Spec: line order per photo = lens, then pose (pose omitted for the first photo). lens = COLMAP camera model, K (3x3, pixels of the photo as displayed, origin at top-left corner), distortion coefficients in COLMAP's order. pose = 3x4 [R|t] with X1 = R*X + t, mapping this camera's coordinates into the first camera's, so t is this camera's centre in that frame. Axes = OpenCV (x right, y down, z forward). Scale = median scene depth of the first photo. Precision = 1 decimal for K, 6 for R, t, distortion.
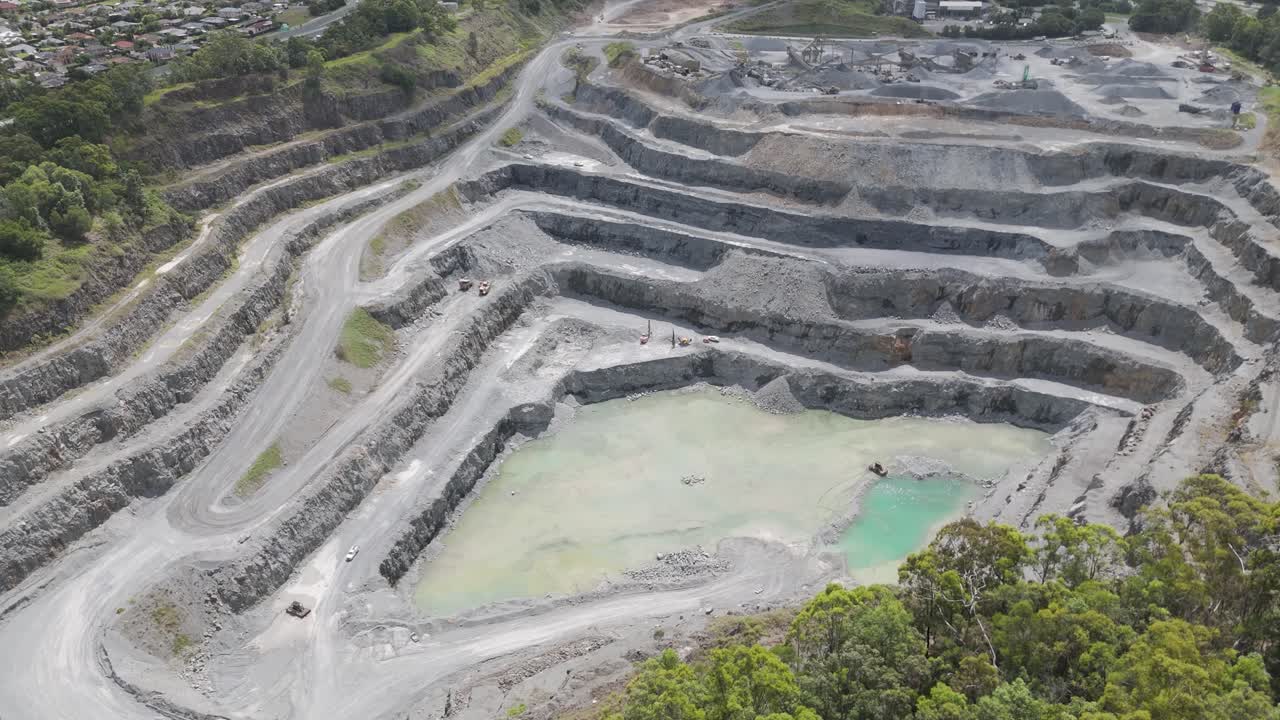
lens RADIAL K [[934.0, 0, 645.9], [0, 934.0, 365.0], [0, 0, 1]] dist [0.072645, -0.068857]
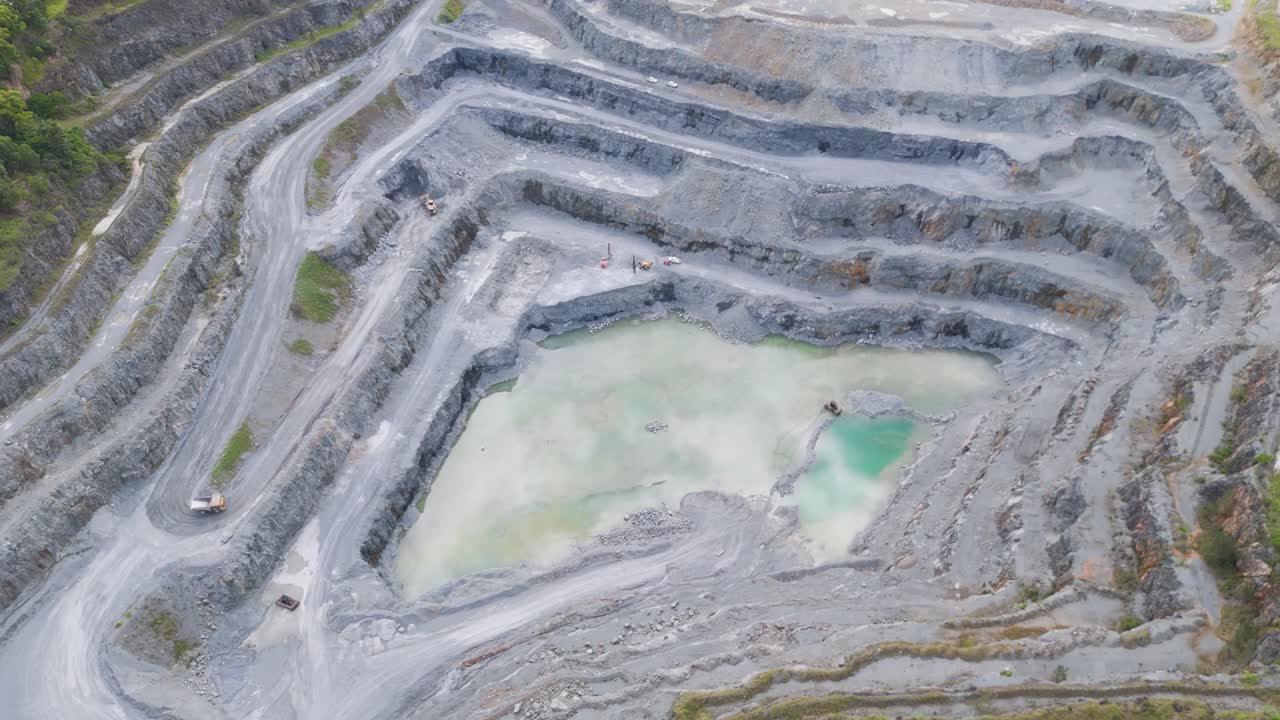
lens RADIAL K [[934.0, 0, 645.9], [0, 934.0, 365.0], [0, 0, 1]] dist [0.072645, -0.068857]
pose [[0.998817, -0.032233, 0.036415, 0.002754], [0.022955, 0.972610, 0.231305, -0.154994], [-0.042874, -0.230195, 0.972200, 0.007782]]
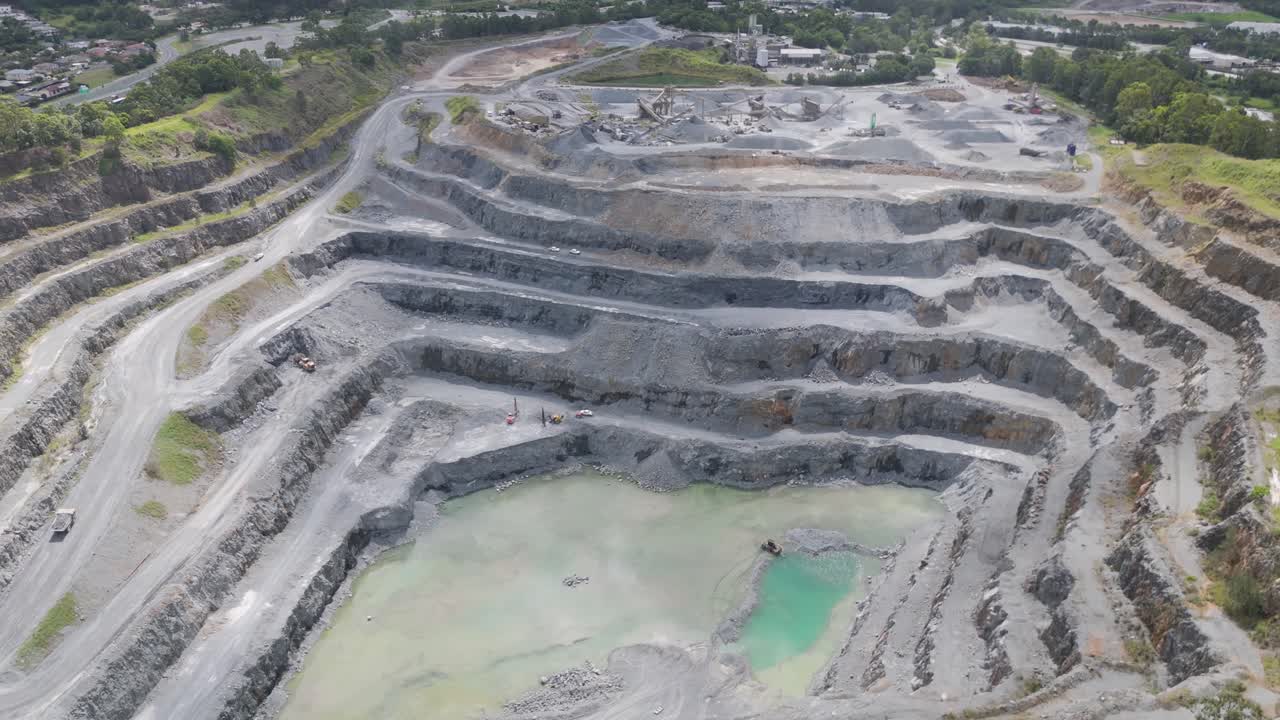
lens RADIAL K [[937.5, 0, 643.7], [0, 937.5, 361.3], [0, 0, 1]] dist [0.072473, -0.070777]
pose [[0.987778, -0.064570, 0.141866, 0.000511], [0.071086, 0.996613, -0.041344, -0.038341], [-0.138716, 0.050923, 0.989022, 0.068552]]
